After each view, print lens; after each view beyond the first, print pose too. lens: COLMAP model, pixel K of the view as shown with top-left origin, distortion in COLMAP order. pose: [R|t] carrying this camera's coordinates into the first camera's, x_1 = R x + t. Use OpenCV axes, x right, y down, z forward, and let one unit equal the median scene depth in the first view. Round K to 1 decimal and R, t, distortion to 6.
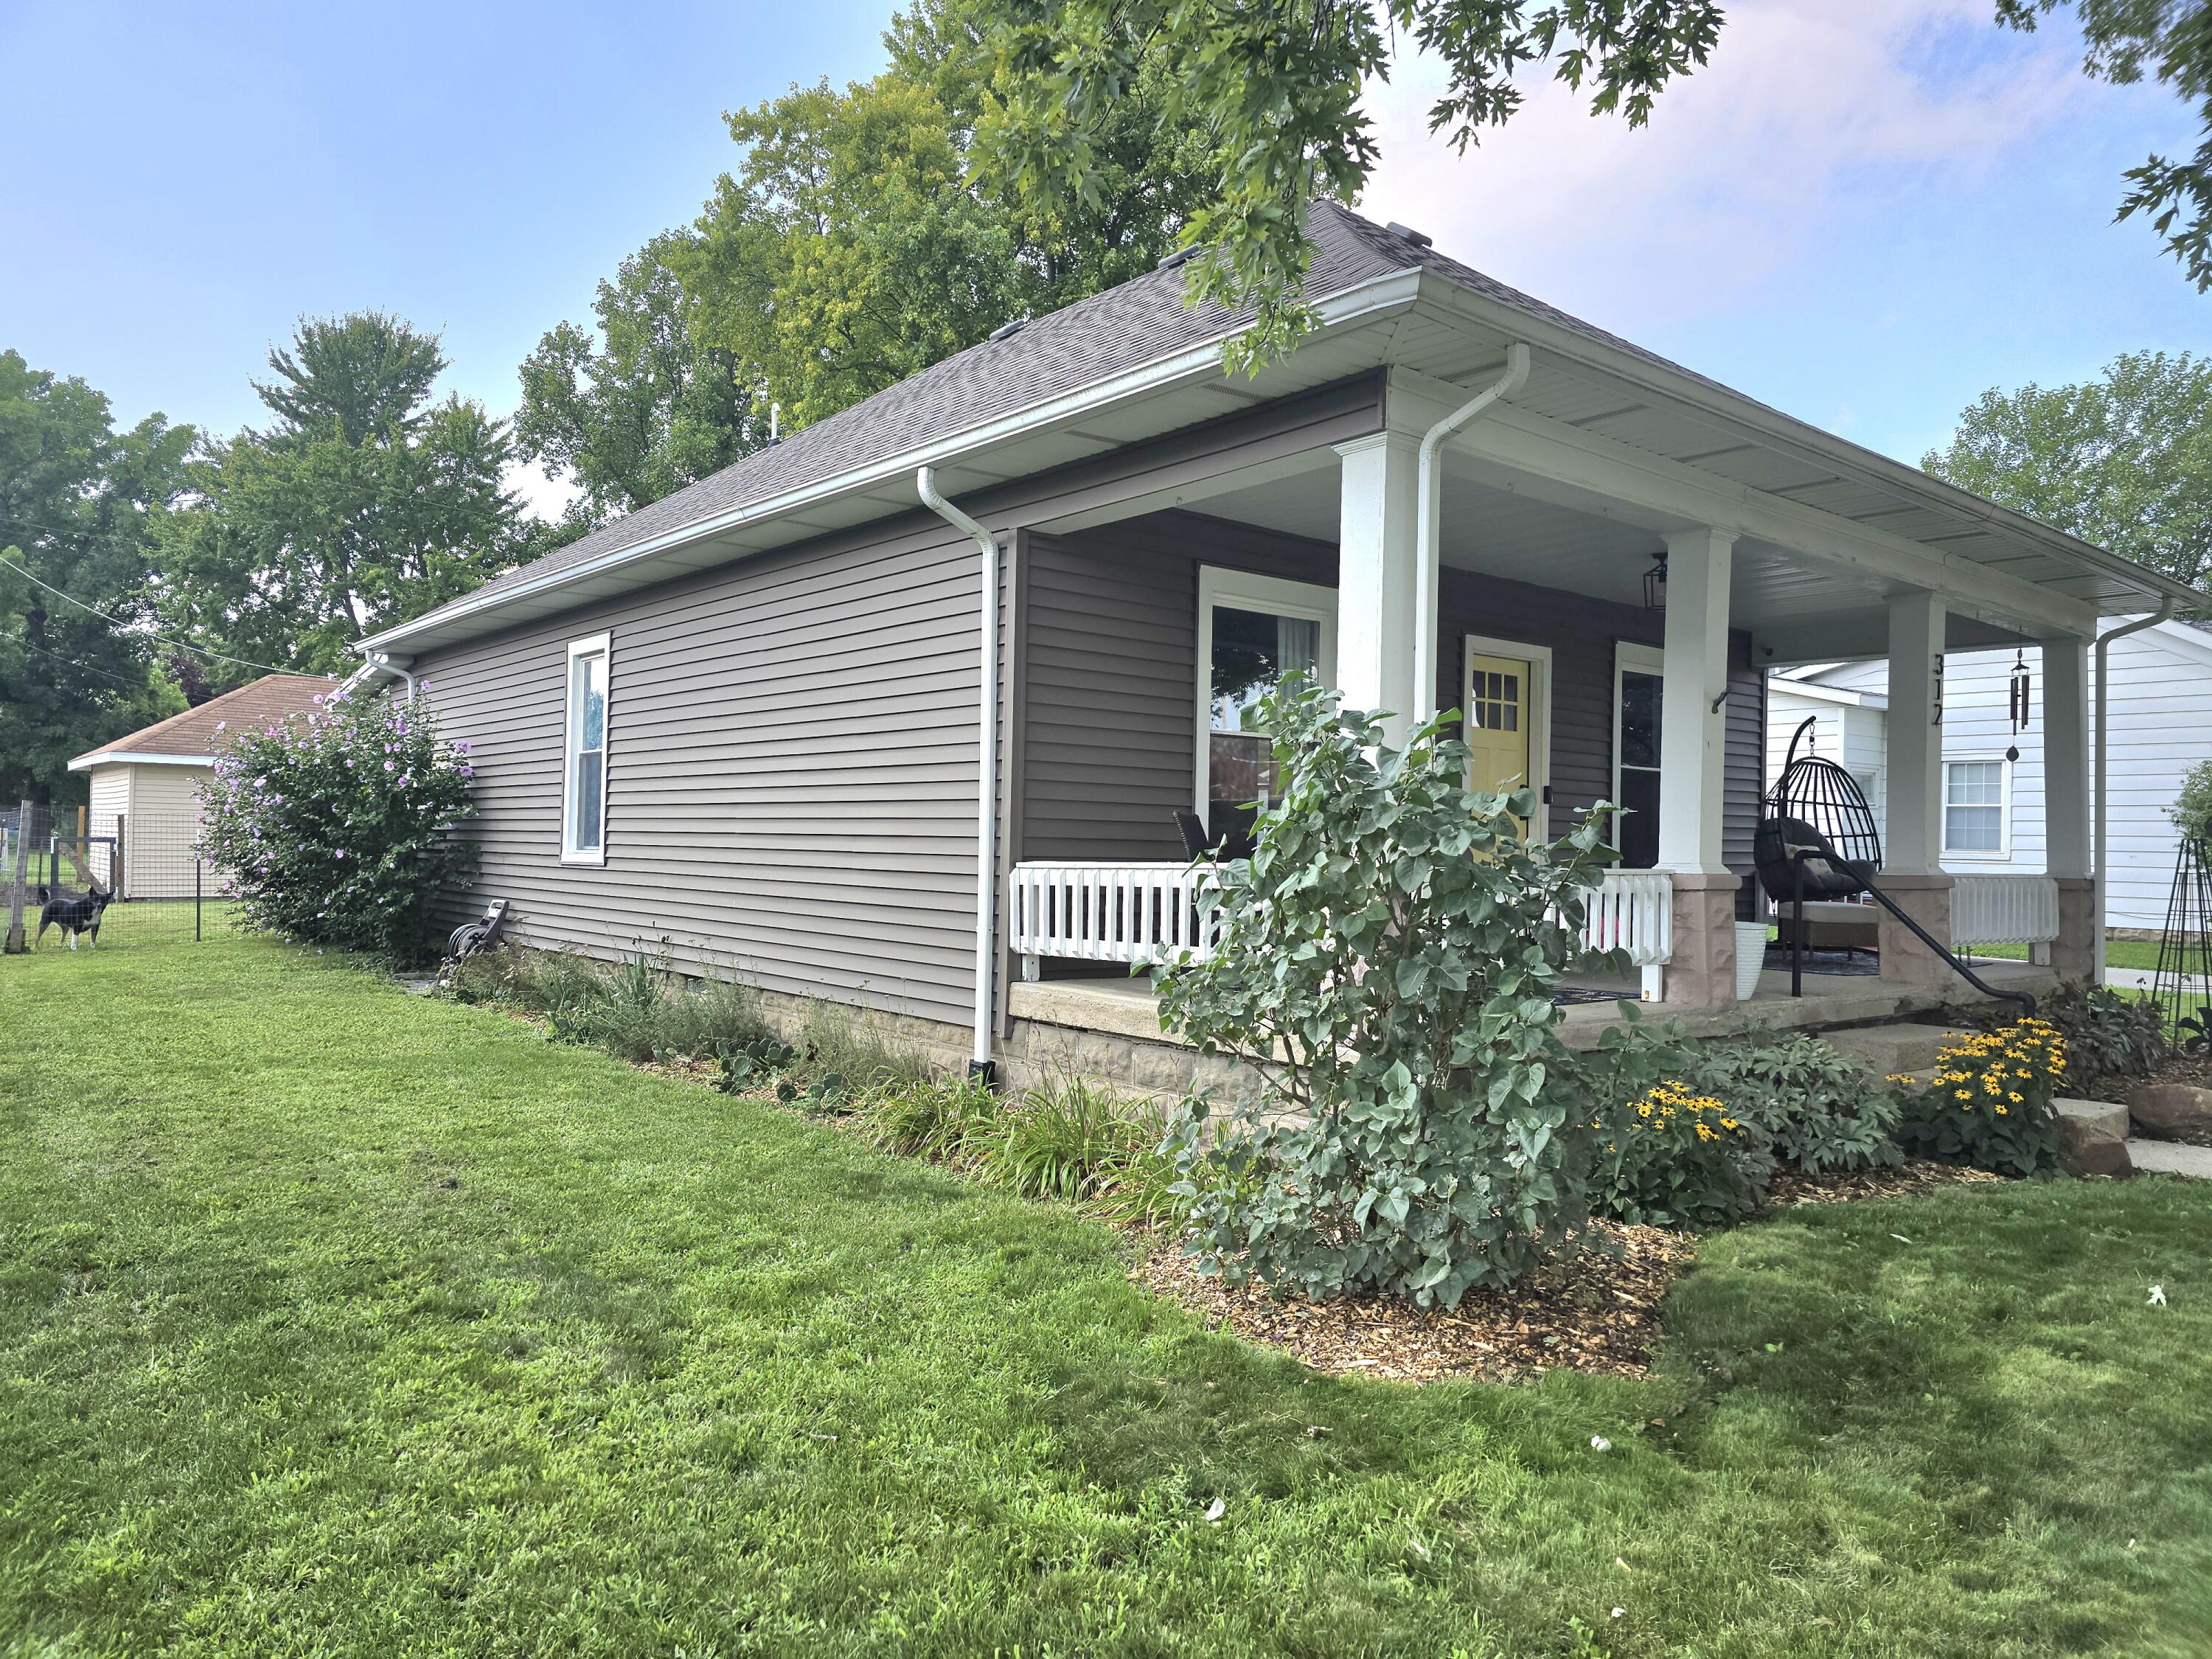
lens RADIAL K [[1470.0, 0, 1101.6], [0, 1470.0, 813.3], [0, 0, 1]] dist [0.064094, -0.058414]
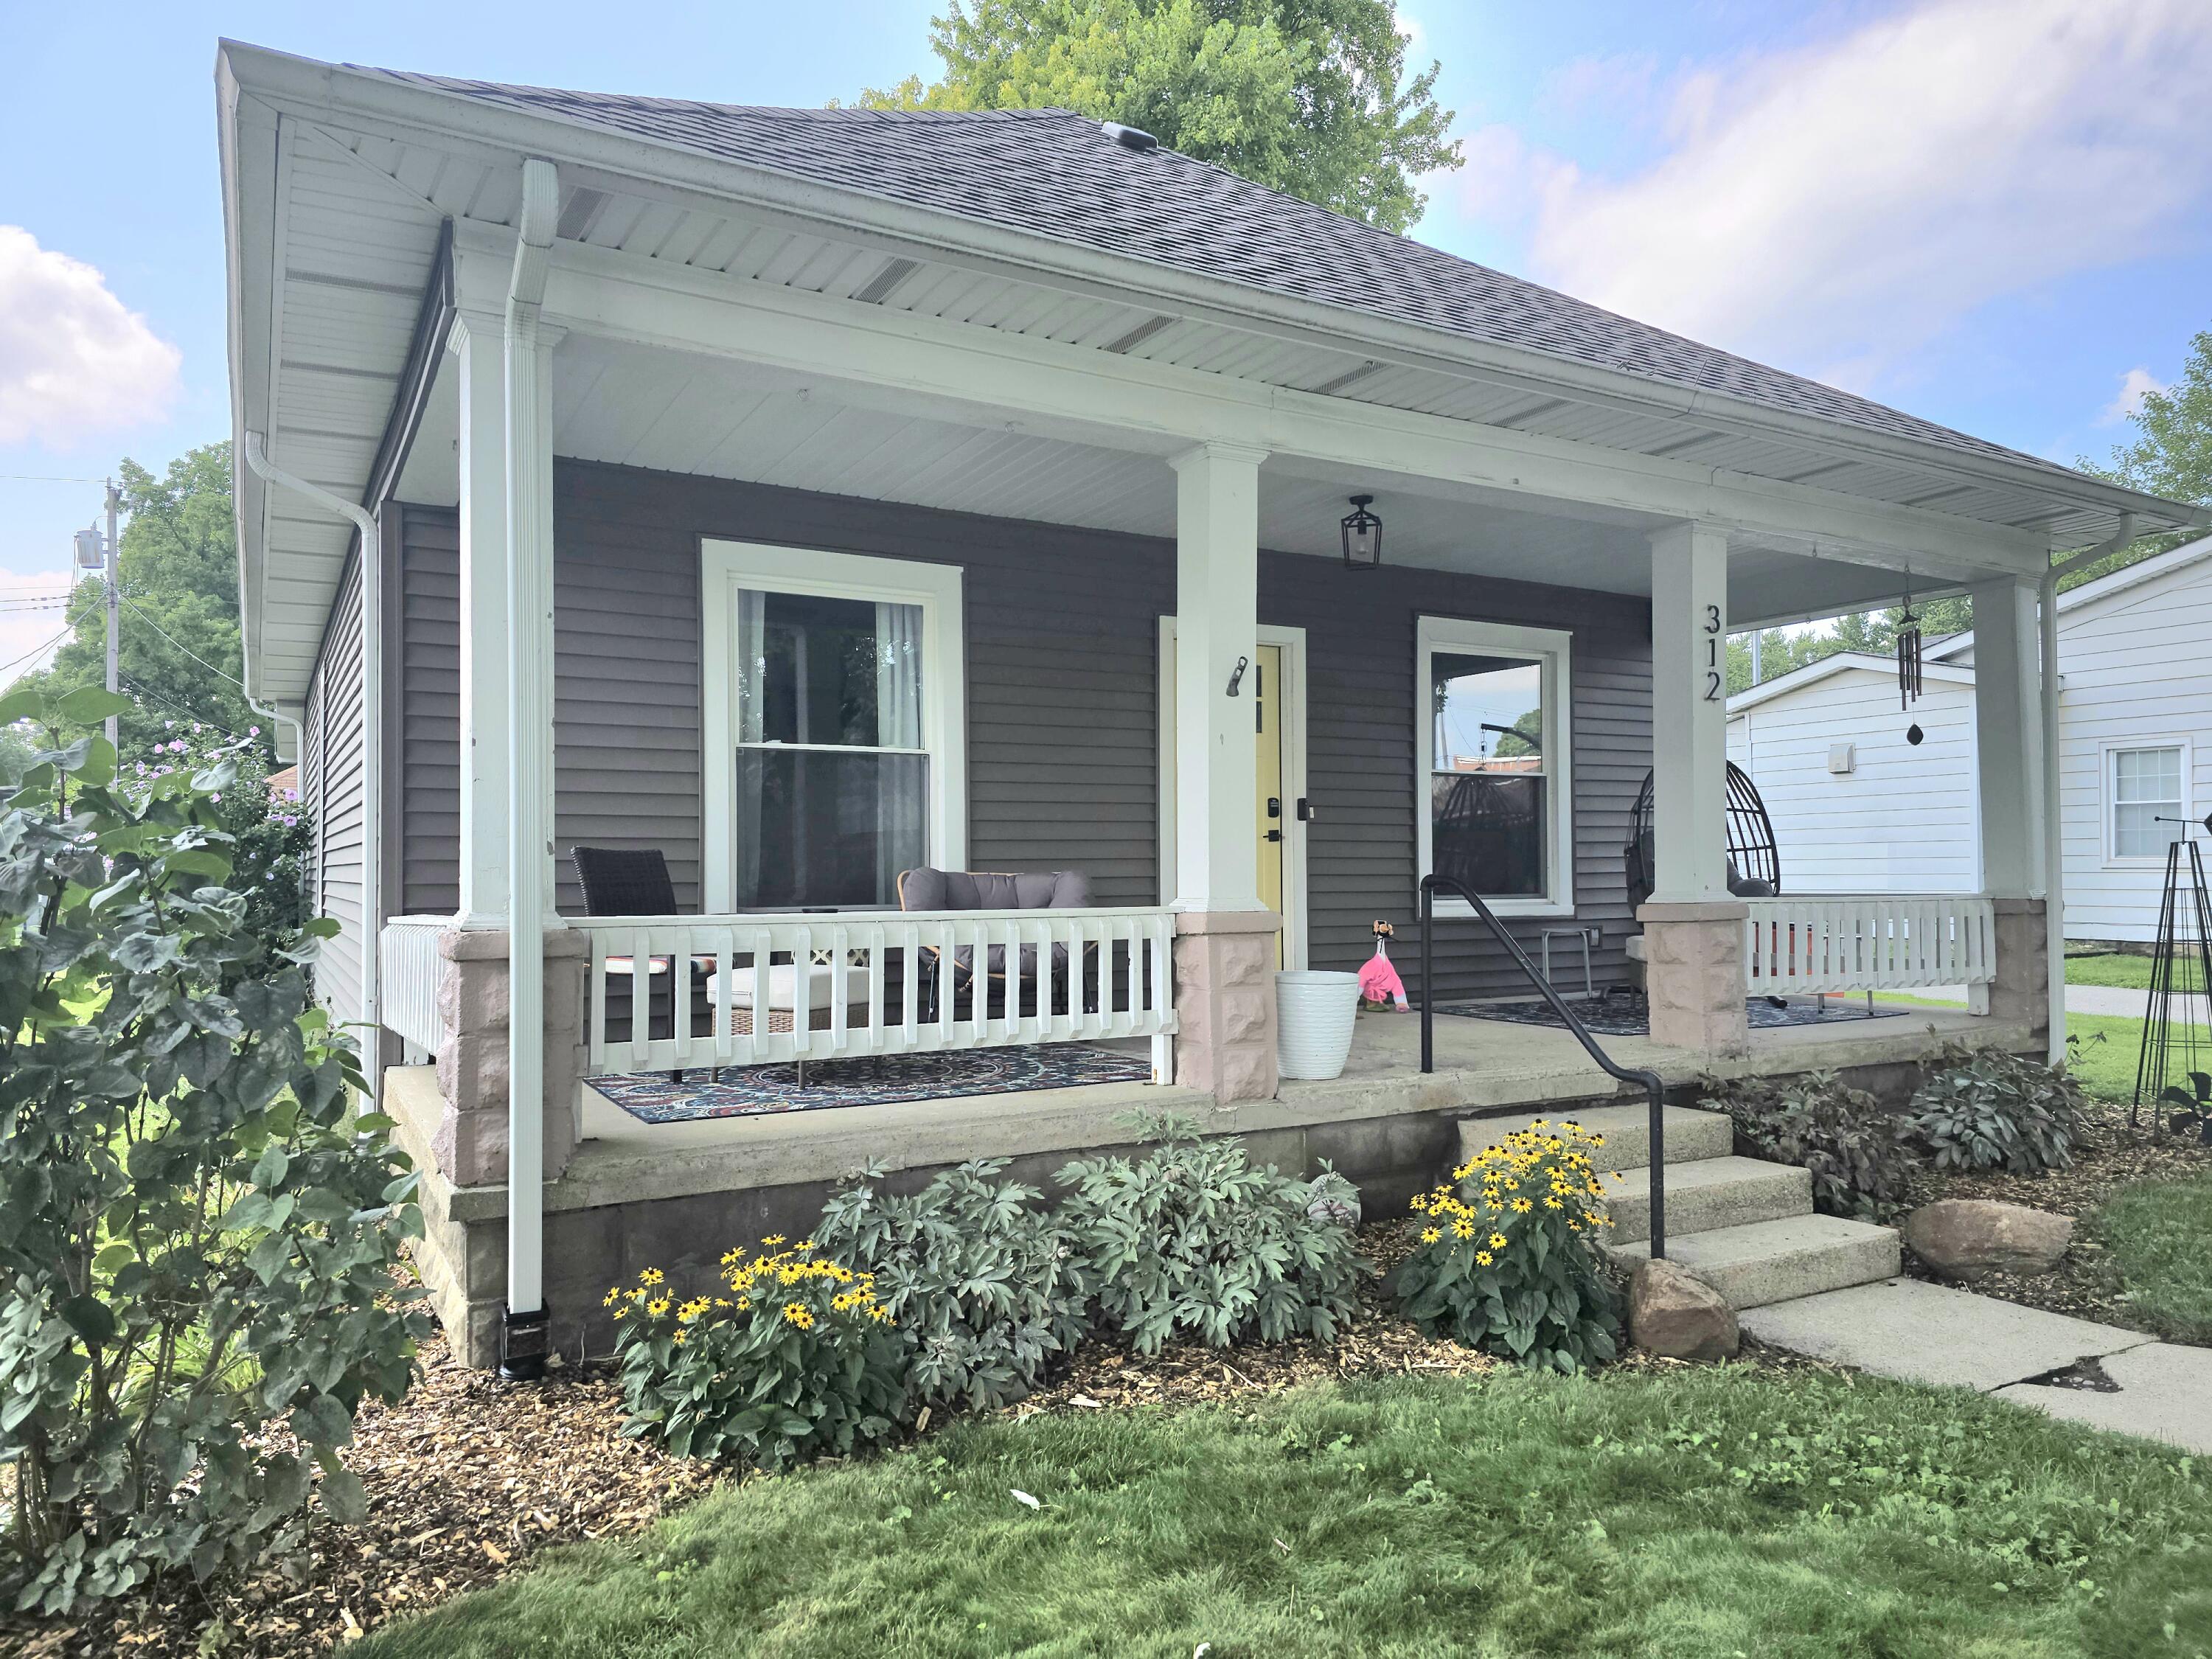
lens RADIAL K [[1470.0, 0, 1094.1], [0, 1470.0, 843.7], [0, 0, 1]] dist [0.064094, -0.058414]
pose [[0.983816, -0.027579, -0.177046, 0.301842], [0.028144, 0.999604, 0.000679, 0.002428], [0.176957, -0.005651, 0.984202, 0.168421]]
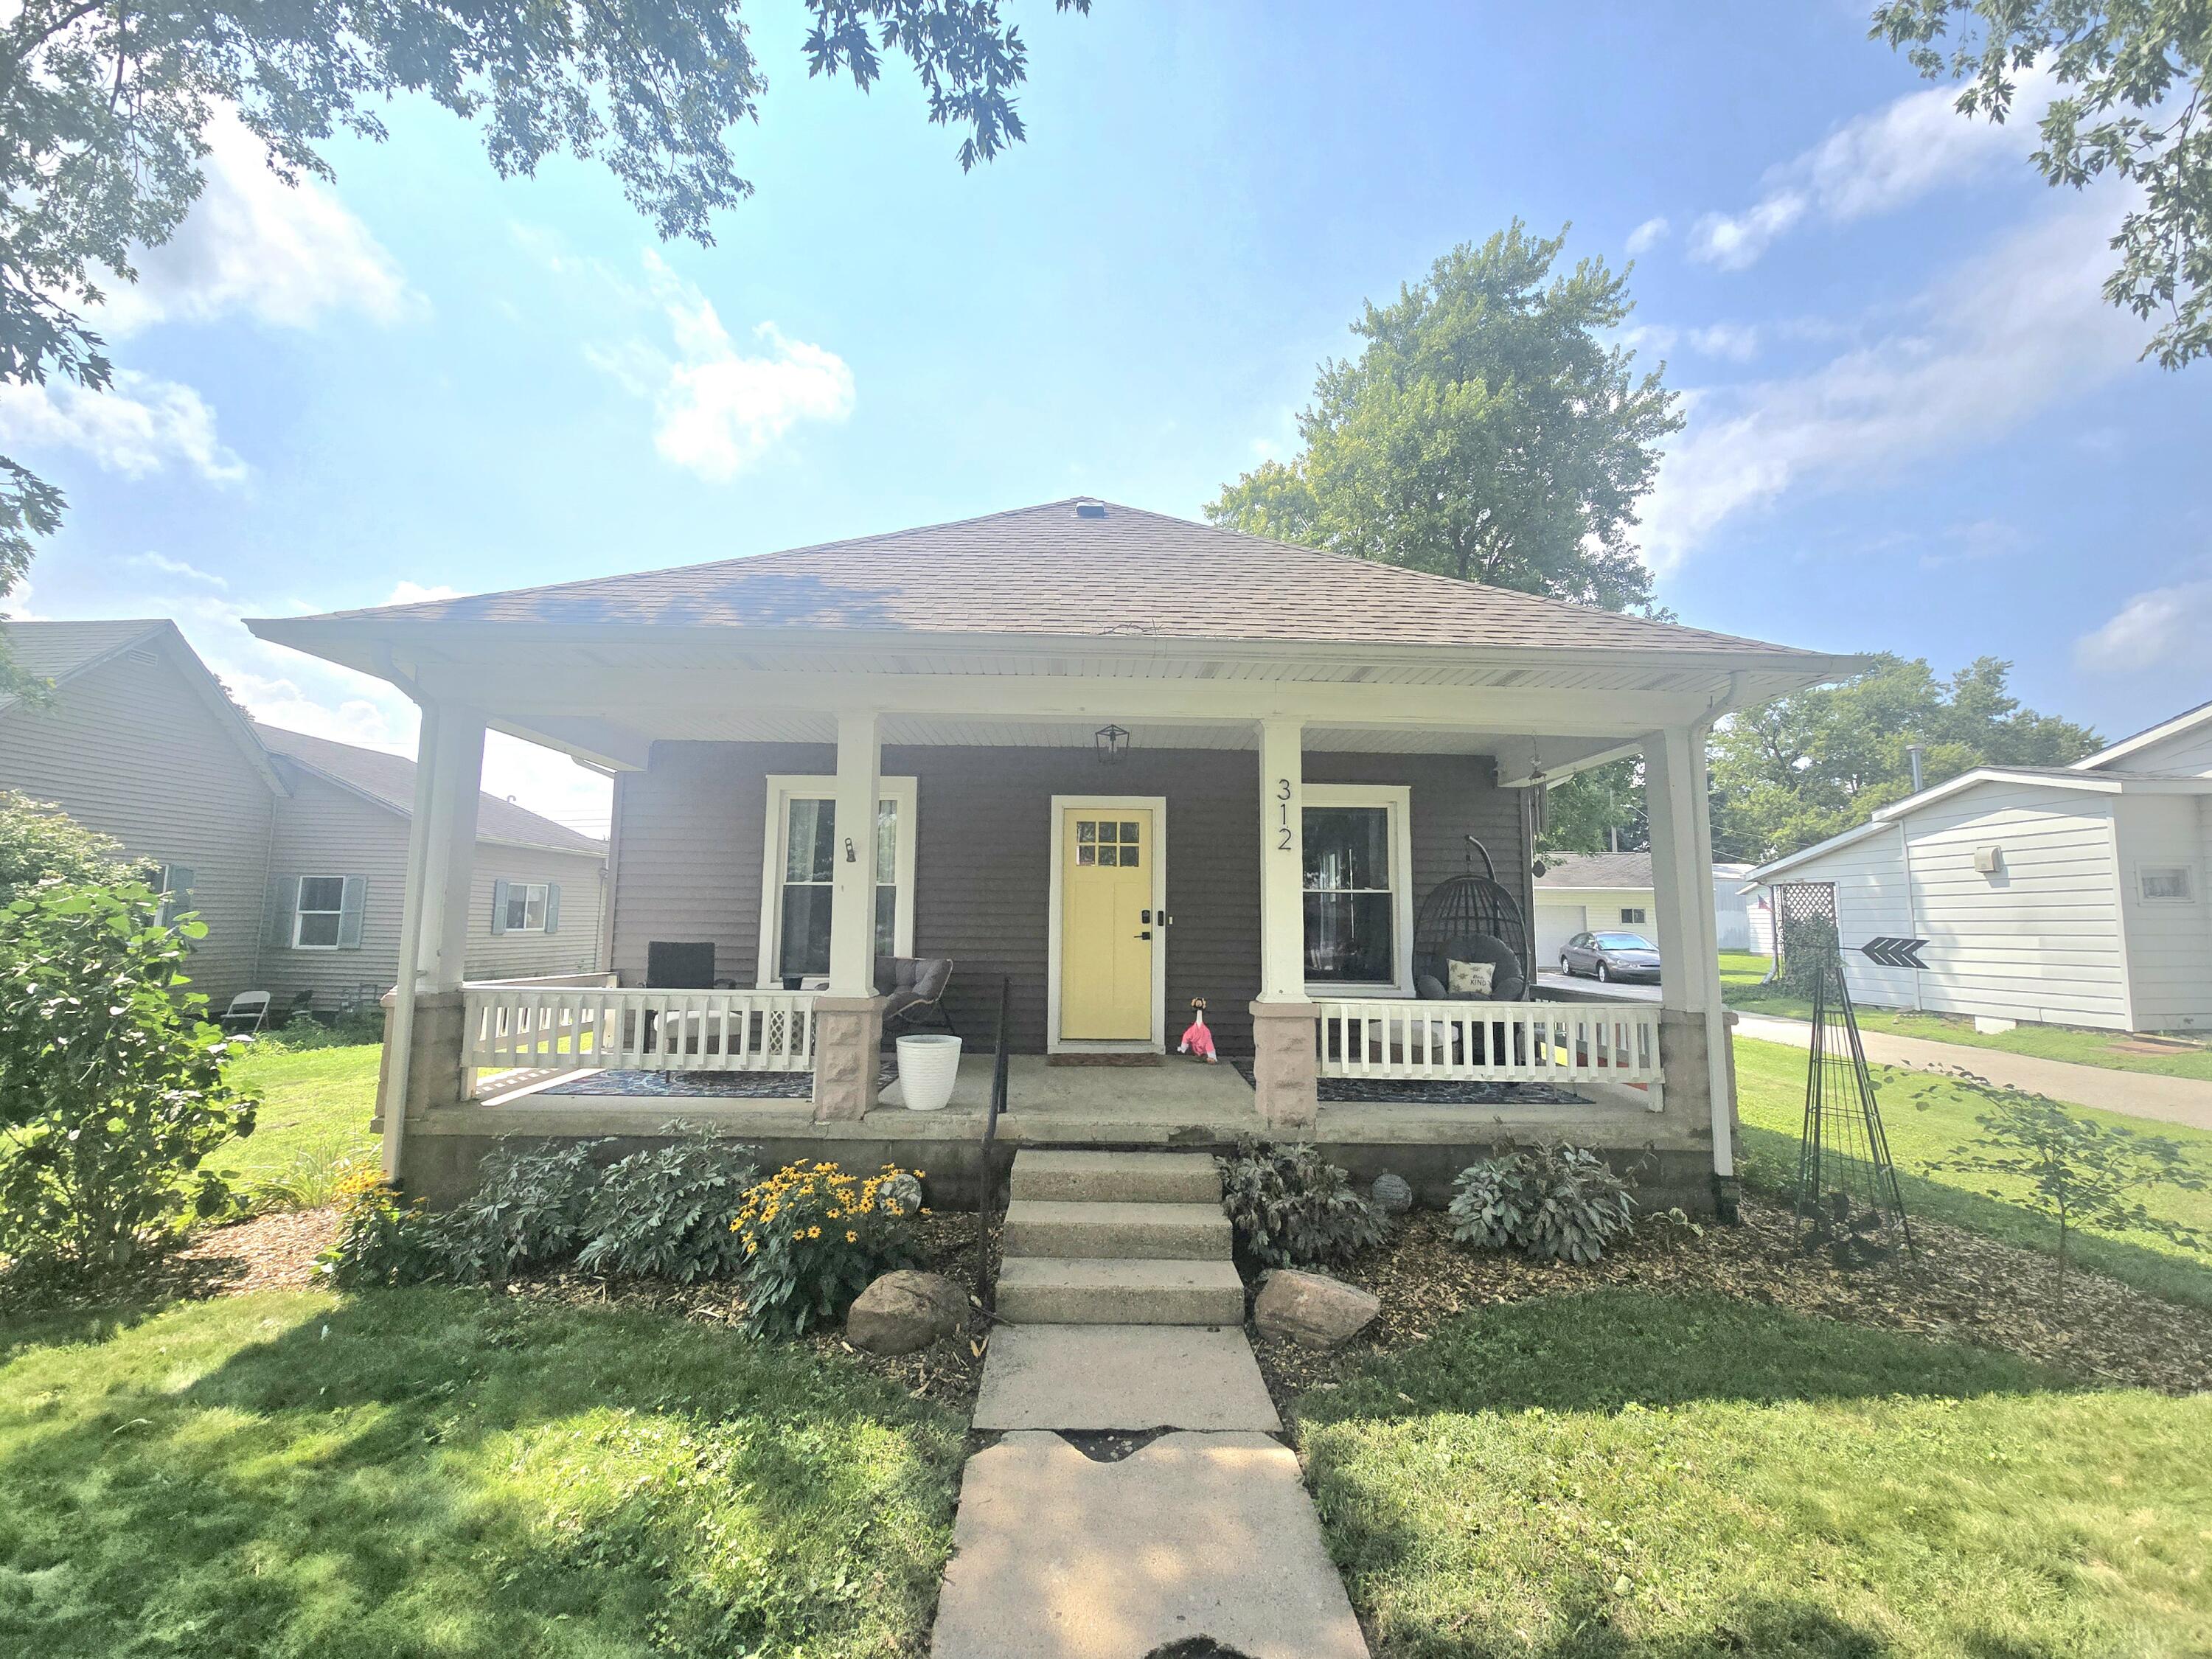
lens RADIAL K [[891.0, 0, 1108.3], [0, 891.0, 834.1], [0, 0, 1]] dist [-0.001617, 0.000129]
pose [[0.782606, -0.068483, -0.618739, 0.658857], [0.015390, 0.995755, -0.090745, -0.014220], [0.622327, 0.061495, 0.780338, 0.364440]]
